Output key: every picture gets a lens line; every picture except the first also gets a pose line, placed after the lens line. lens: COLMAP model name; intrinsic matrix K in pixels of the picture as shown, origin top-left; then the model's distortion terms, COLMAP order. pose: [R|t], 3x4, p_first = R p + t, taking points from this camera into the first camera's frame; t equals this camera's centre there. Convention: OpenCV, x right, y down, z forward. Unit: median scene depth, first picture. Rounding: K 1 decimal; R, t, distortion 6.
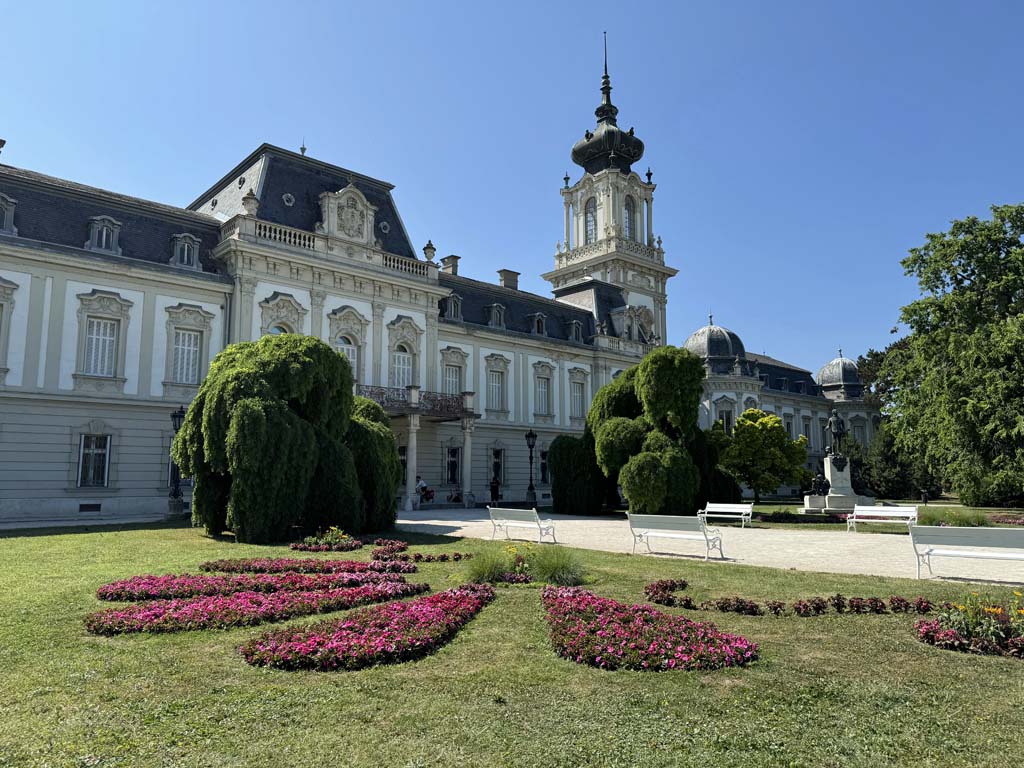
lens RADIAL K [[704.1, 0, 511.3], [0, 704.1, 395.6], [0, 0, 1]] dist [0.066651, -0.072277]
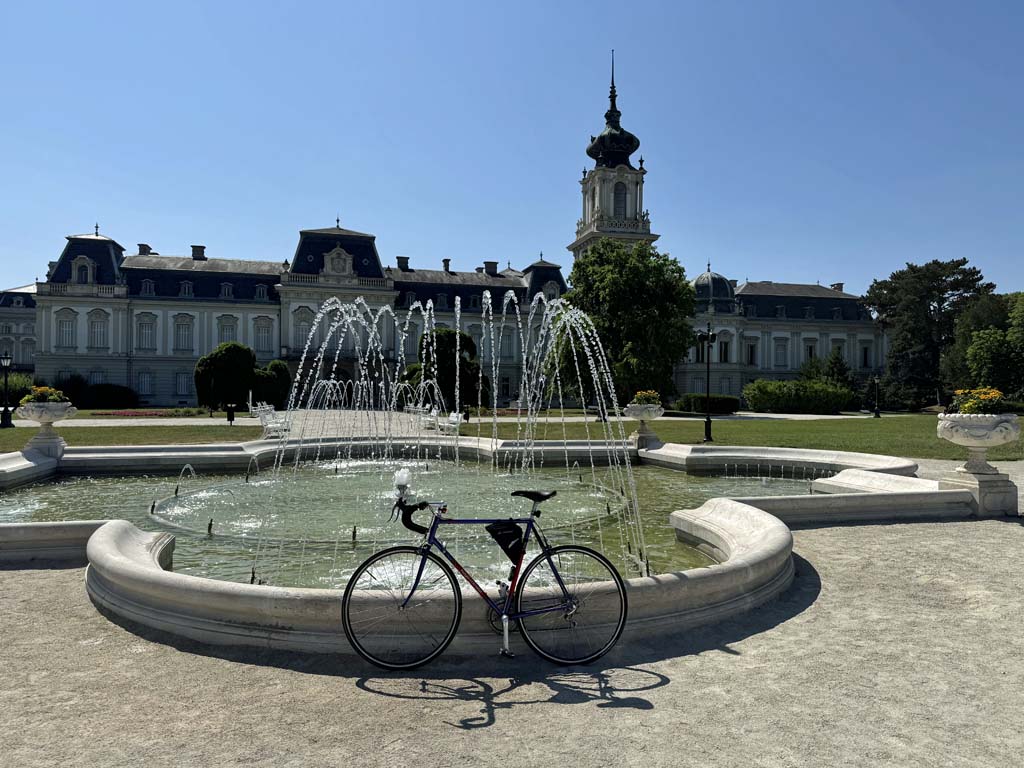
lens RADIAL K [[704.1, 0, 517.9], [0, 704.1, 393.5], [0, 0, 1]] dist [0.066651, -0.072277]
pose [[0.896285, 0.004373, -0.443457, 1.027224], [0.047412, 0.993276, 0.105621, -0.065418], [0.440937, -0.115692, 0.890051, -0.558029]]
